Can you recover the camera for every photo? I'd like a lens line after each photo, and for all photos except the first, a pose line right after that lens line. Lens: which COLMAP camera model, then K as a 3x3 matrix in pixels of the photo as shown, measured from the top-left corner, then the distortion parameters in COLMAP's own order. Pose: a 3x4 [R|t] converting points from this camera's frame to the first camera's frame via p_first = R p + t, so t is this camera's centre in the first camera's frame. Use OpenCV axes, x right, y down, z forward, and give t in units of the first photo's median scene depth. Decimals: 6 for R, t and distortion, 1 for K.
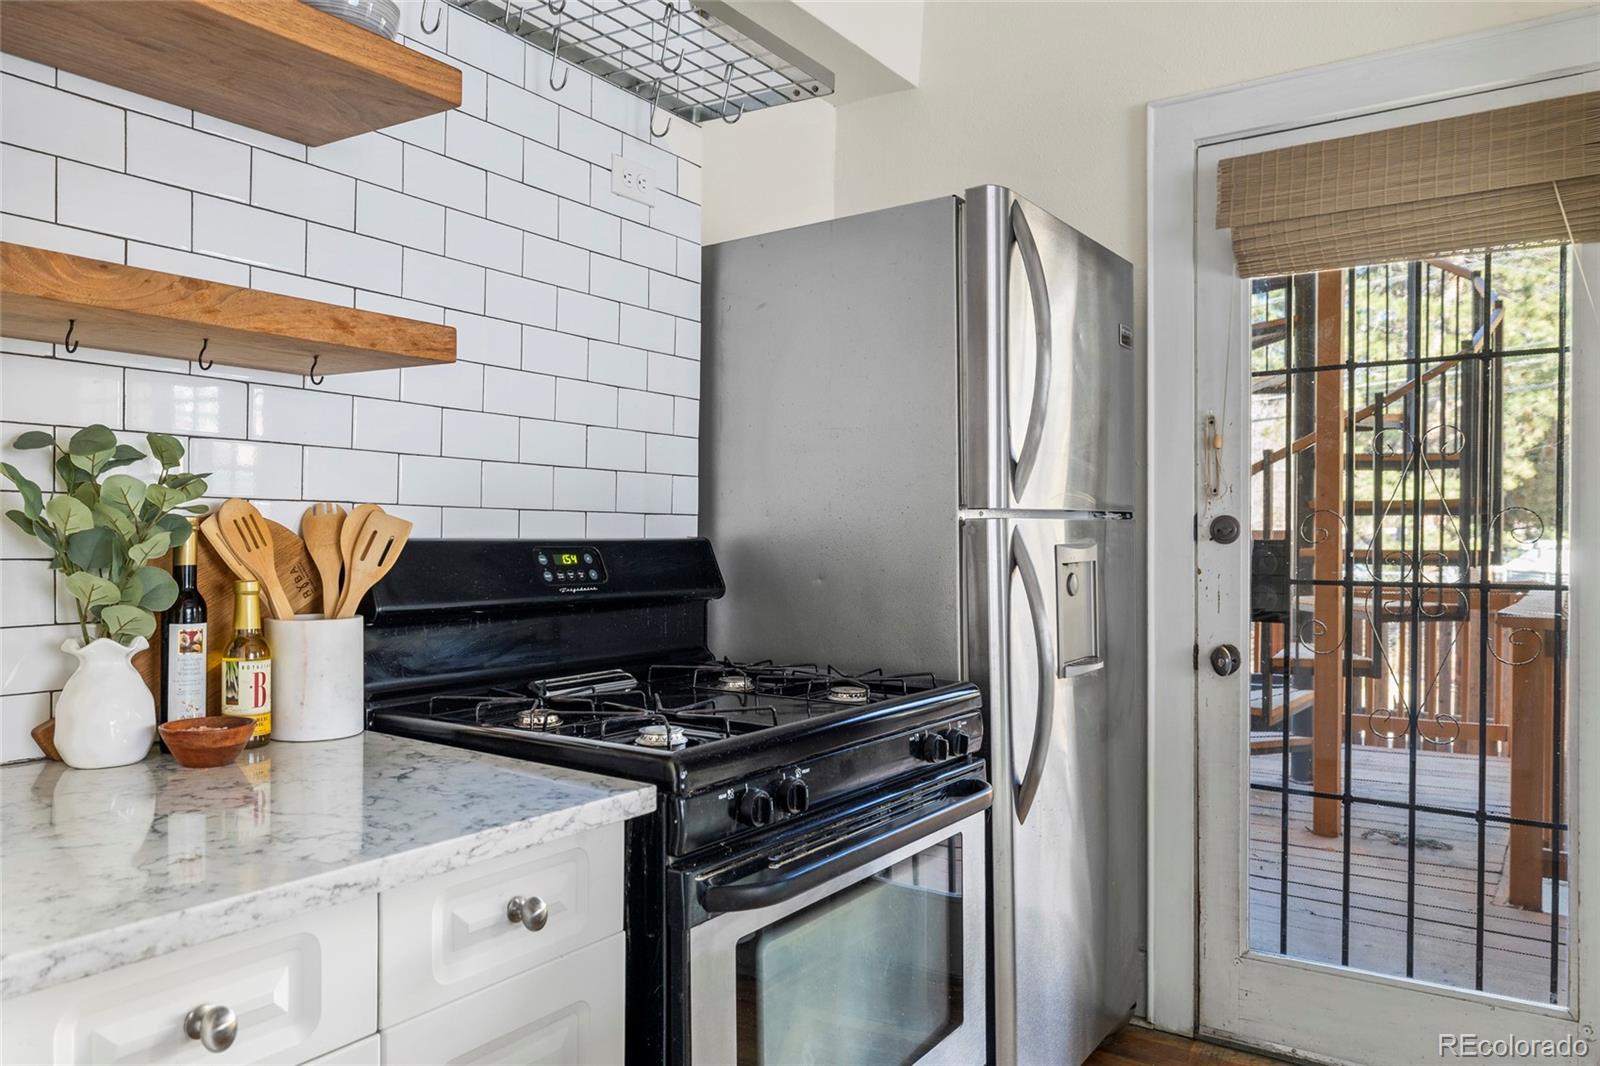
lens RADIAL K [[1092.7, 0, 785.8], [0, 1092.7, 542.2], [0, 0, 1]] dist [-0.004009, 0.002340]
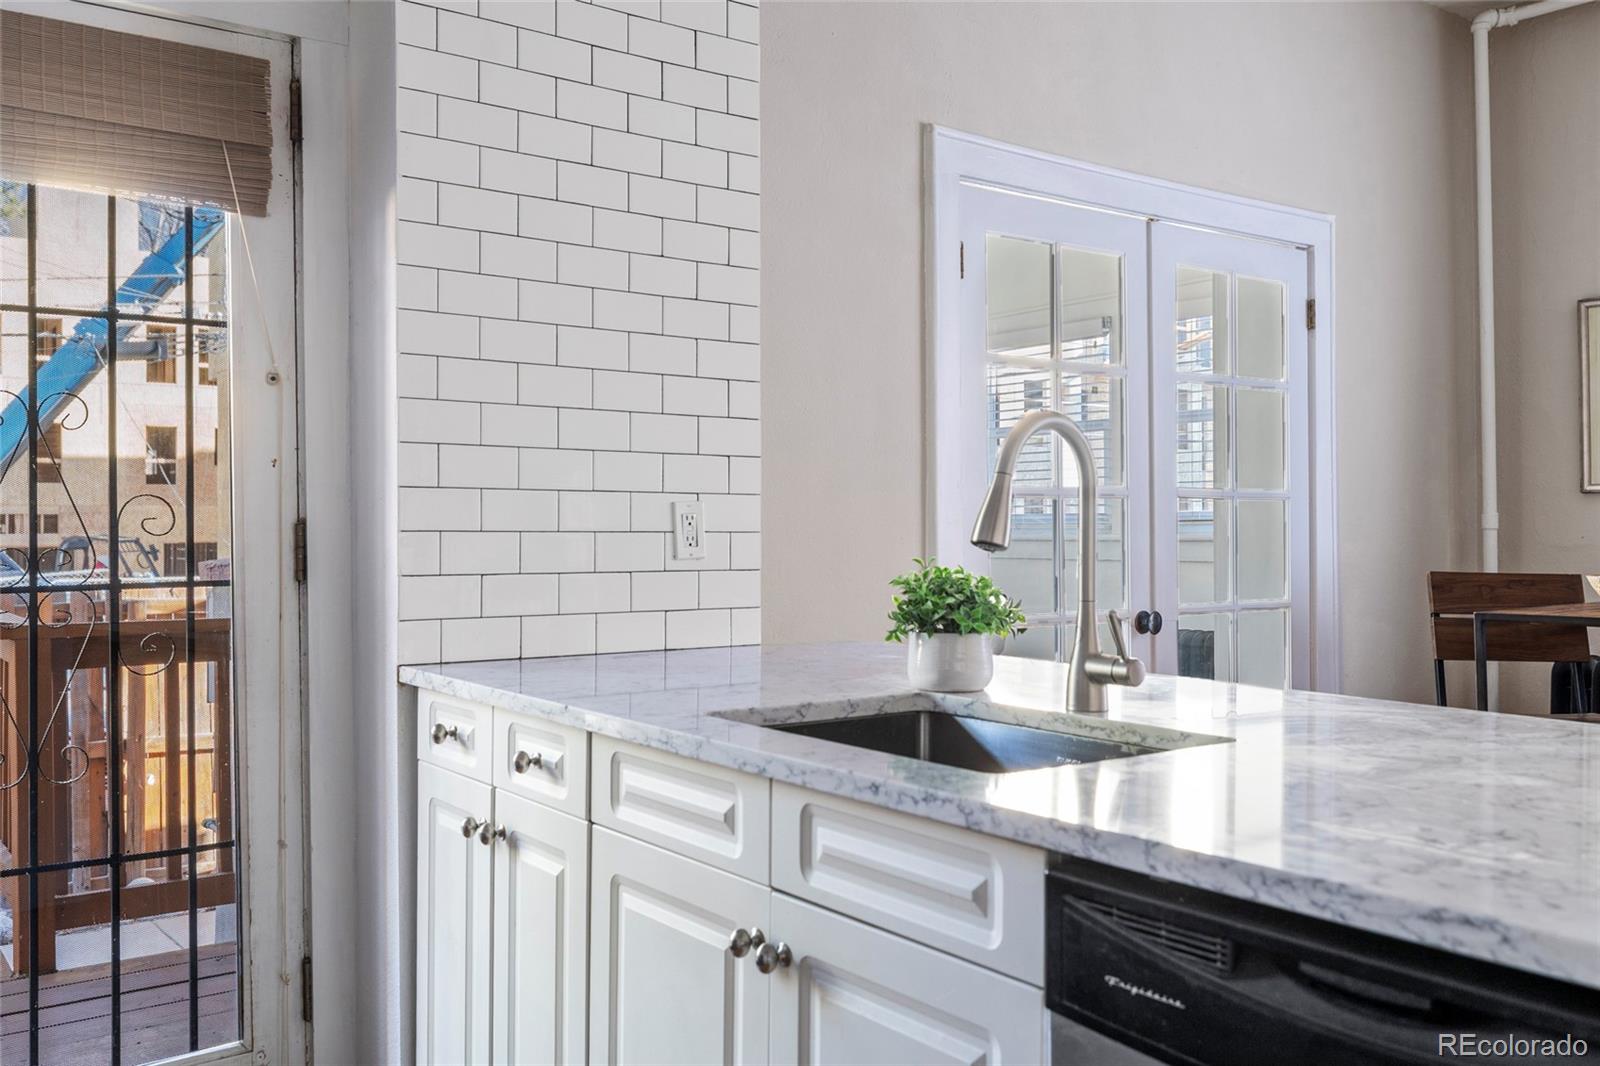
lens RADIAL K [[1410.3, 0, 798.2], [0, 1410.3, 526.5], [0, 0, 1]] dist [0.014281, 0.002691]
pose [[0.308494, -0.008479, 0.951189, -0.278385], [0.017711, 0.999838, 0.003169, -0.003083], [-0.951061, 0.015869, 0.308594, 0.181357]]
